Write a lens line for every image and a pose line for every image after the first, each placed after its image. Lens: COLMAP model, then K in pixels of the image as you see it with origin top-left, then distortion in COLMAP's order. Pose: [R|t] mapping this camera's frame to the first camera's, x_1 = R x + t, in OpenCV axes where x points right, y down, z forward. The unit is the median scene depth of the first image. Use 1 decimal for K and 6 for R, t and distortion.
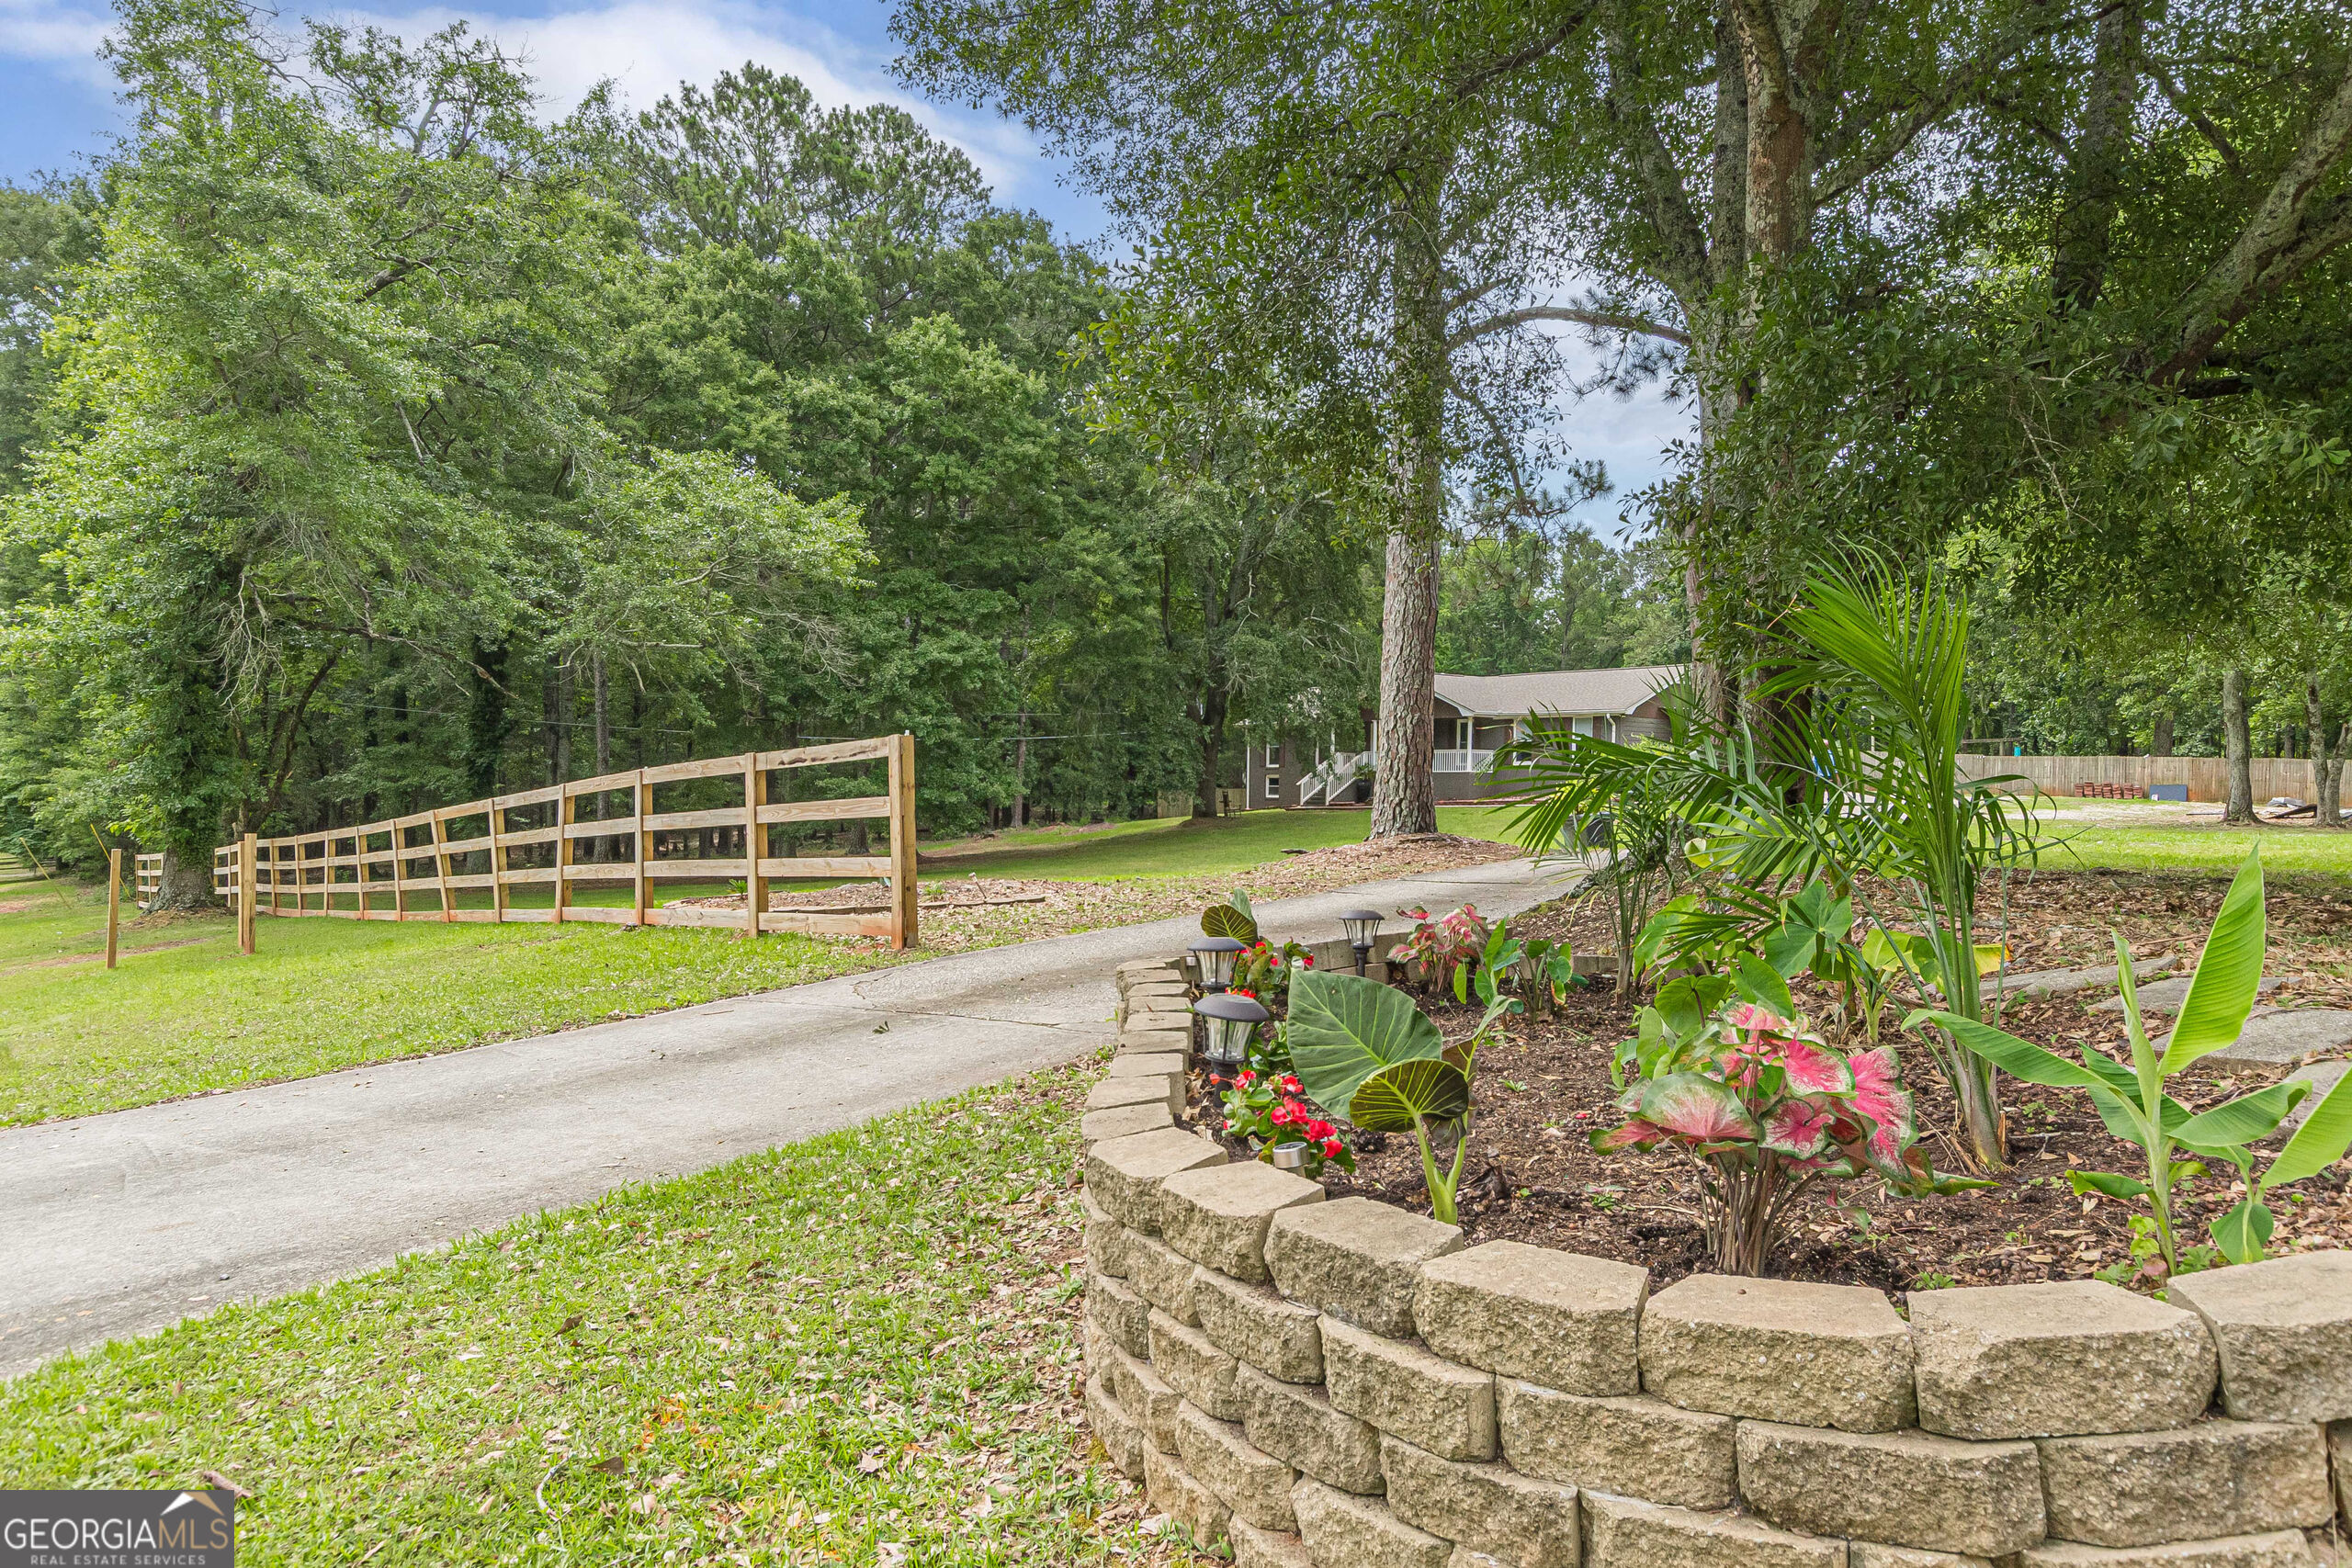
lens RADIAL K [[1584.8, 0, 1176.0], [0, 1584.8, 784.0], [0, 0, 1]] dist [0.010477, 0.003099]
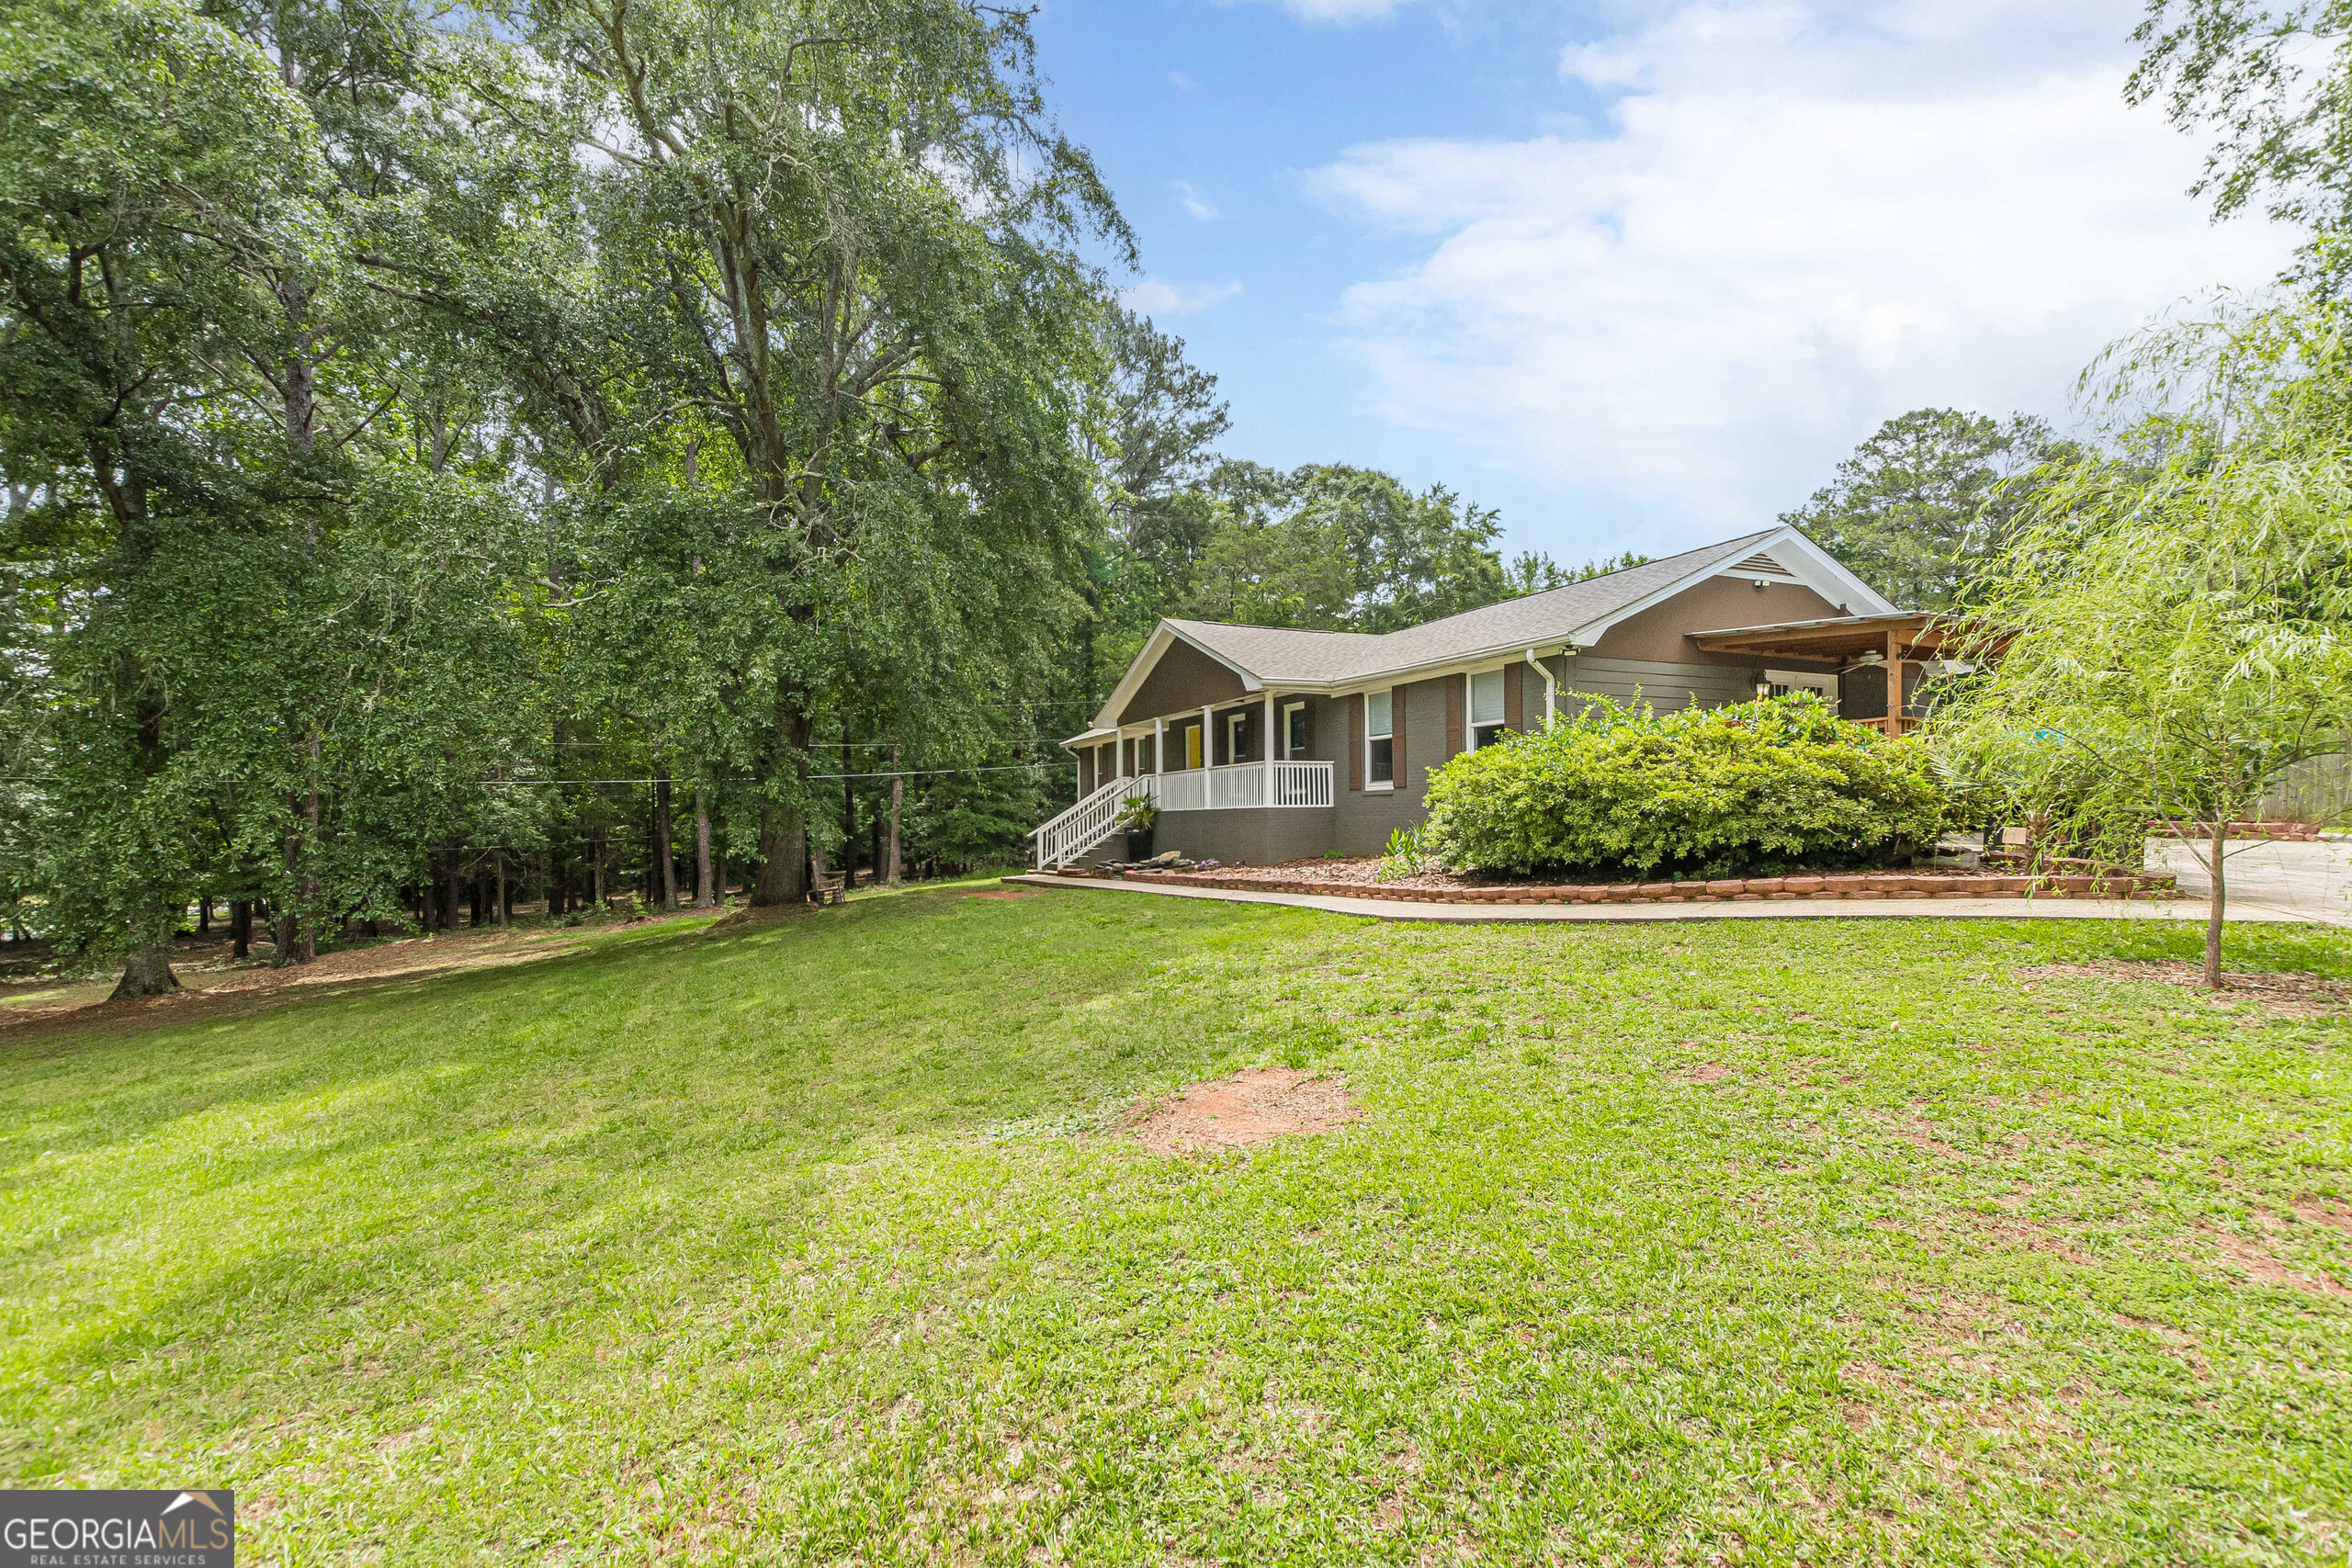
lens RADIAL K [[1060.6, 0, 1147.9], [0, 1060.6, 819.5], [0, 0, 1]] dist [0.007366, -0.003669]
pose [[0.964736, -0.023860, -0.262135, 0.234229], [0.025146, 0.999683, 0.001550, -0.005547], [0.262015, -0.008087, 0.965030, 0.681565]]
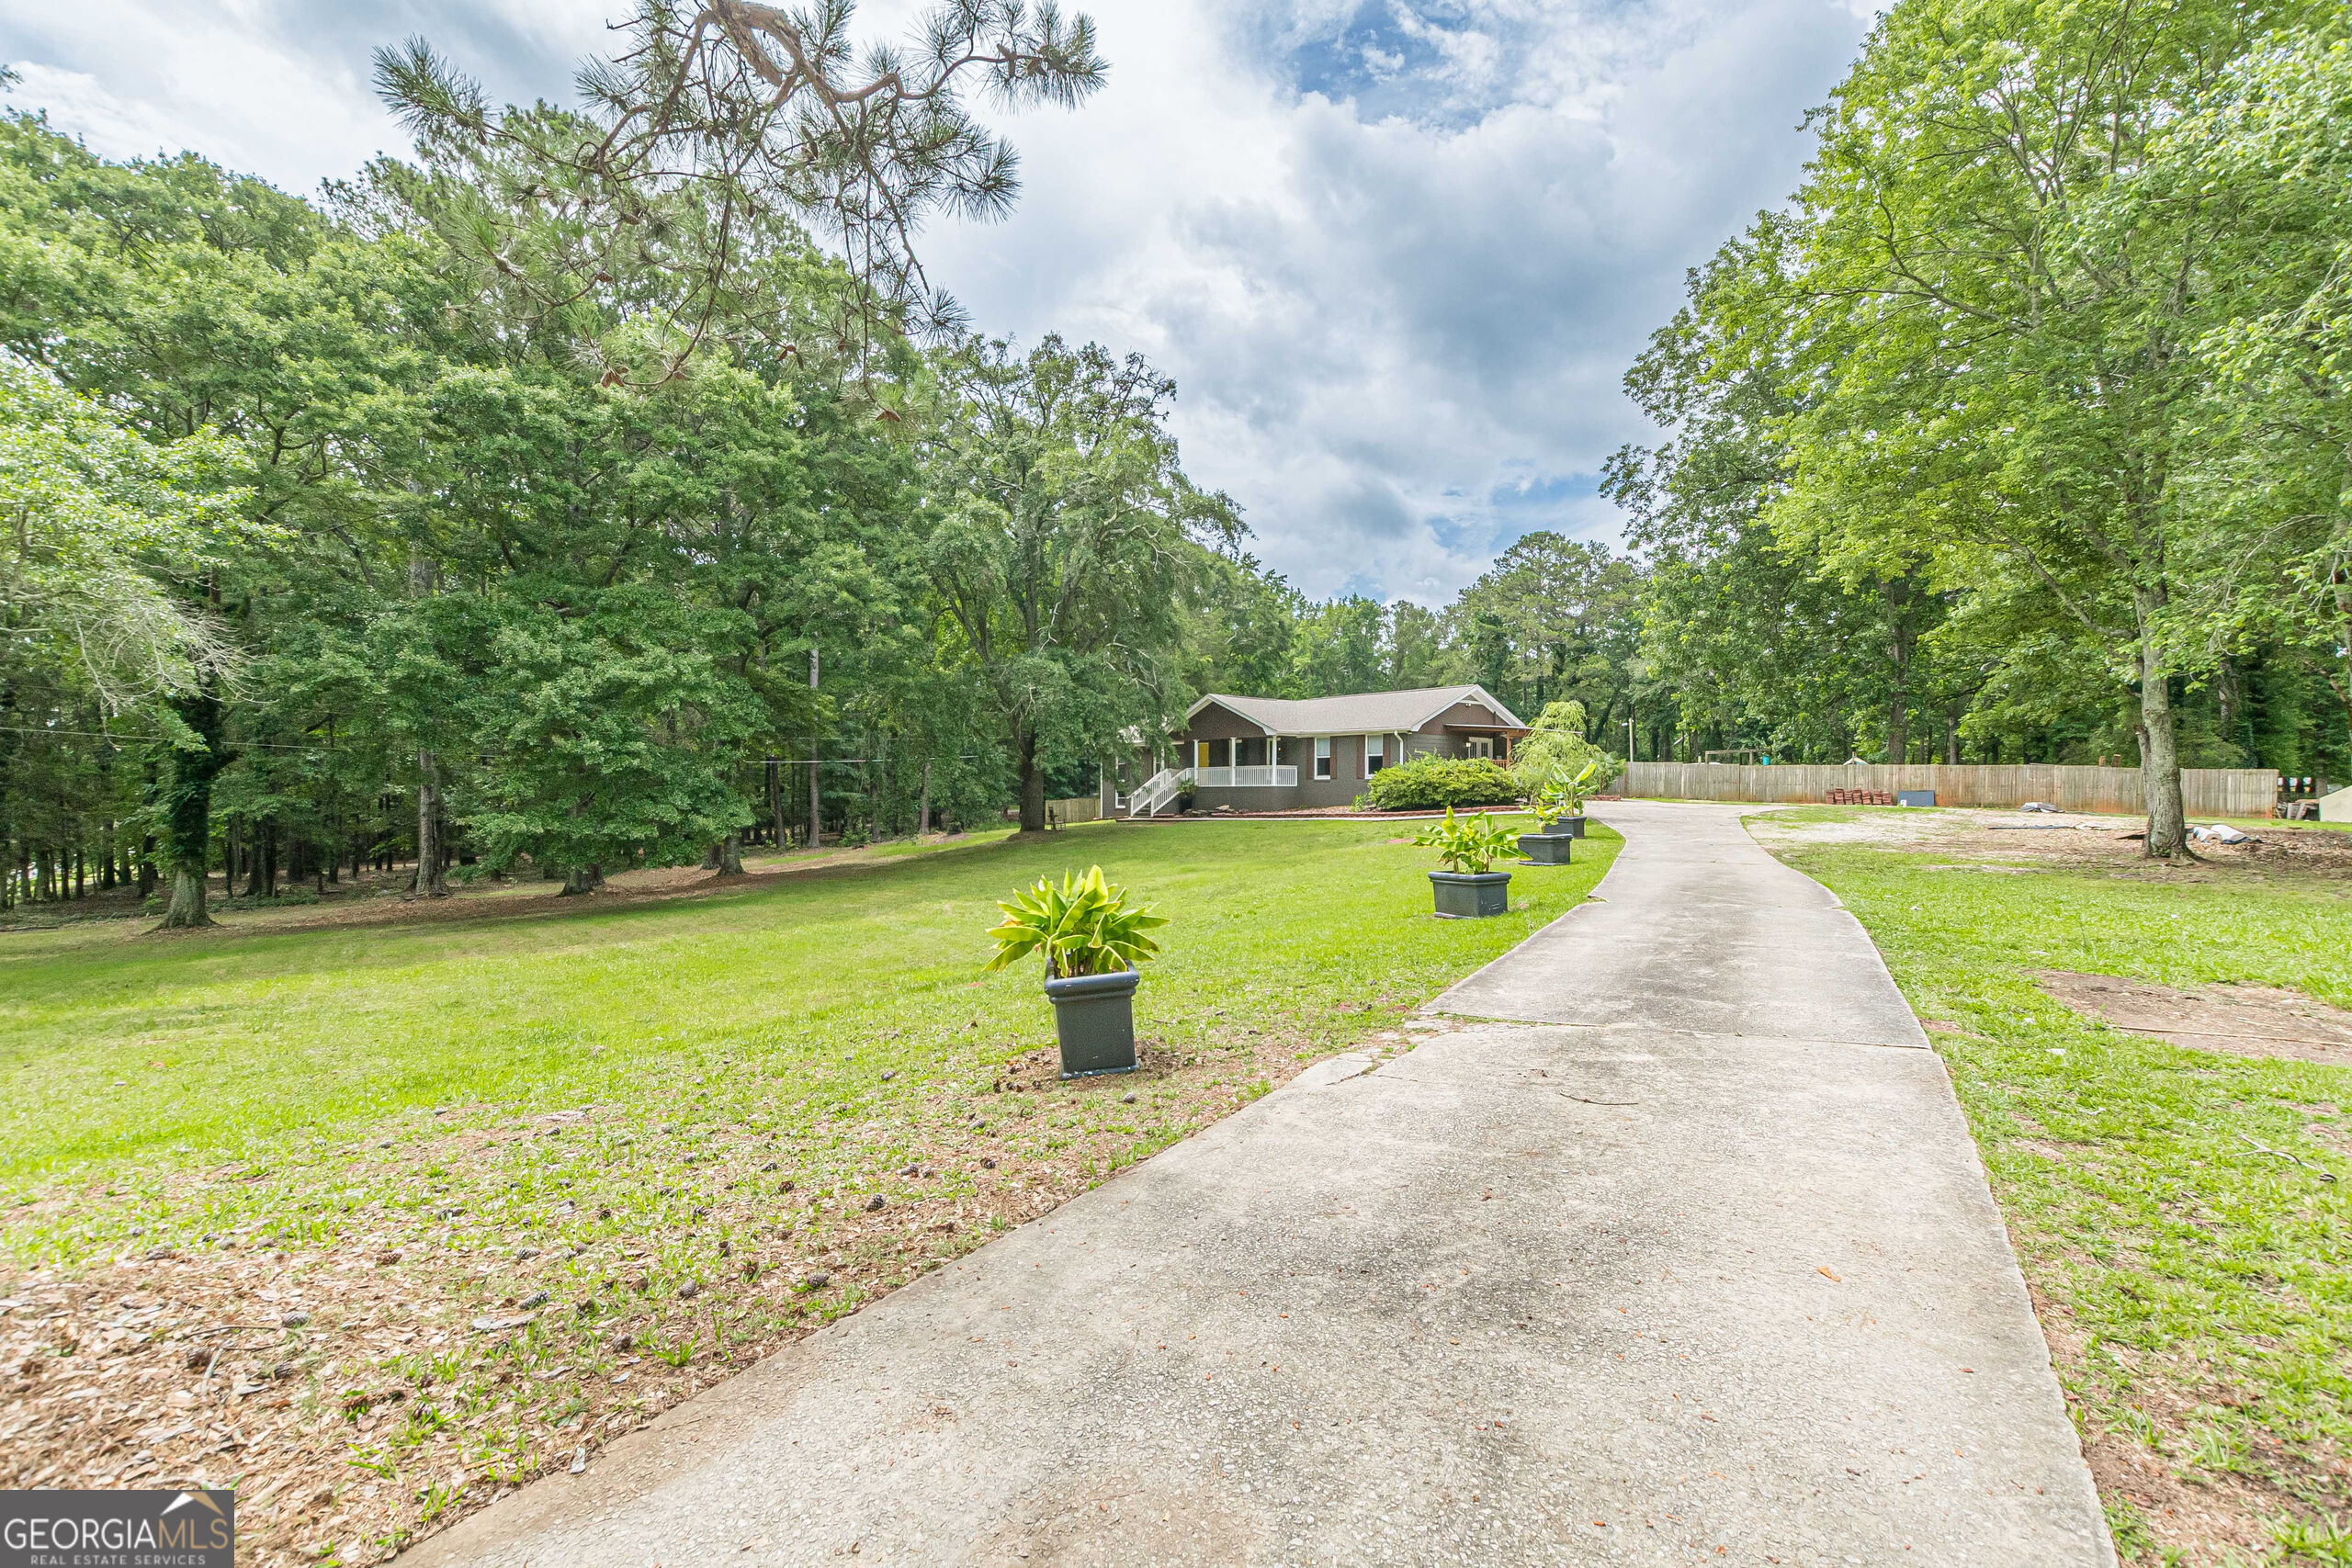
lens RADIAL K [[1048.6, 0, 1176.0], [0, 1048.6, 784.0], [0, 0, 1]] dist [0.000325, -0.000071]
pose [[0.999770, -0.013337, 0.016765, 0.105185], [0.013353, 0.999911, -0.000791, -0.009463], [-0.016753, 0.001015, 0.999859, 0.277979]]
